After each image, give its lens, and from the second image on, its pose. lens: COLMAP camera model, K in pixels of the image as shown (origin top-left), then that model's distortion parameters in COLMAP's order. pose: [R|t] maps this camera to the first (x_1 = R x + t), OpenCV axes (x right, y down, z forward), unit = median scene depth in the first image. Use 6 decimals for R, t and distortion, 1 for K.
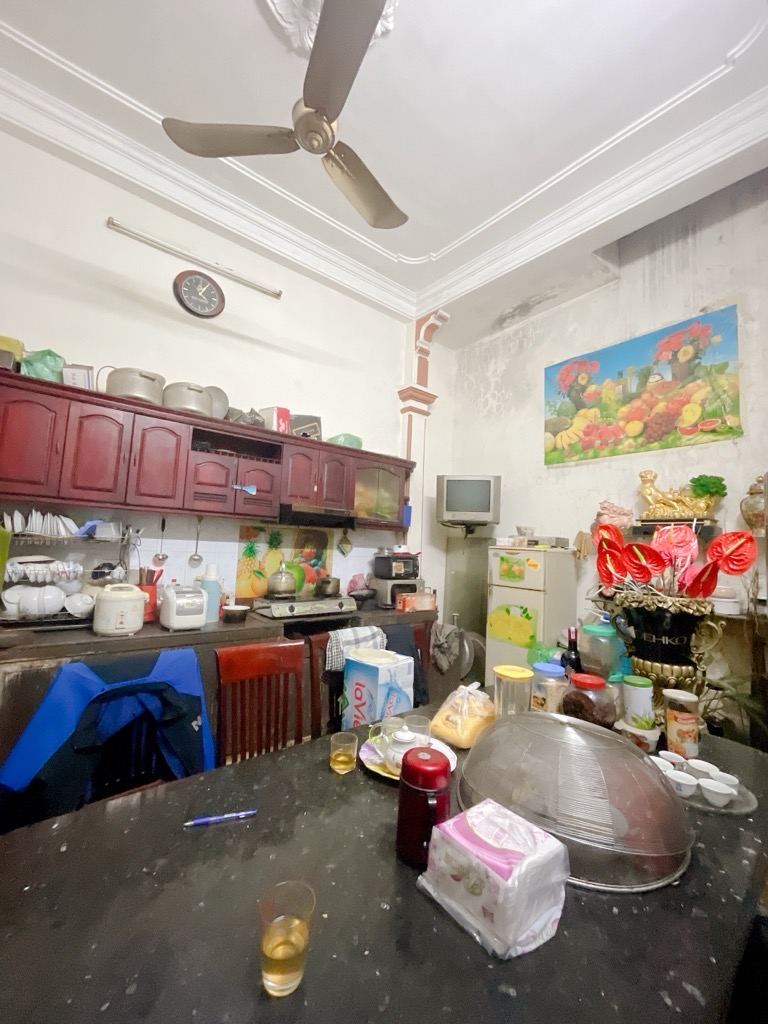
lens RADIAL K [[408.7, 0, 390.9], [0, 408.7, 507.4], [0, 0, 1]] dist [-0.002283, 0.000302]
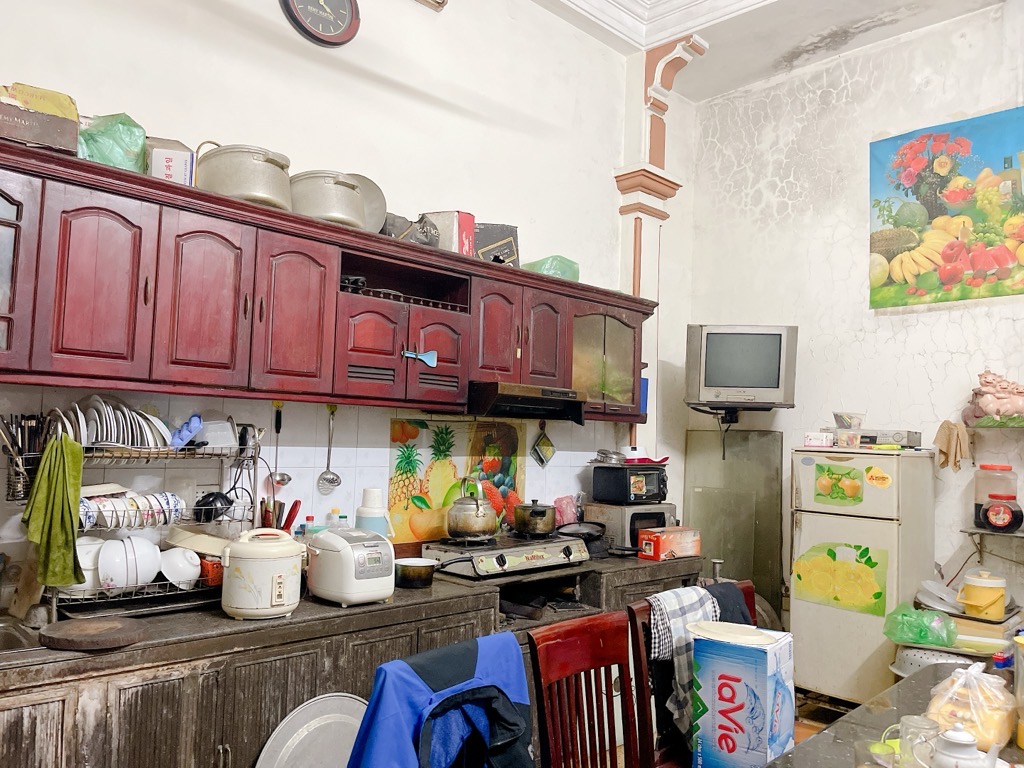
lens RADIAL K [[772.0, 0, 510.9], [0, 772.0, 385.6], [0, 0, 1]] dist [0.065329, -0.081854]
pose [[0.994109, -0.007670, 0.108113, -0.311605], [0.003997, 0.999409, 0.034153, -0.037268], [-0.108311, -0.033520, 0.993552, -0.089626]]
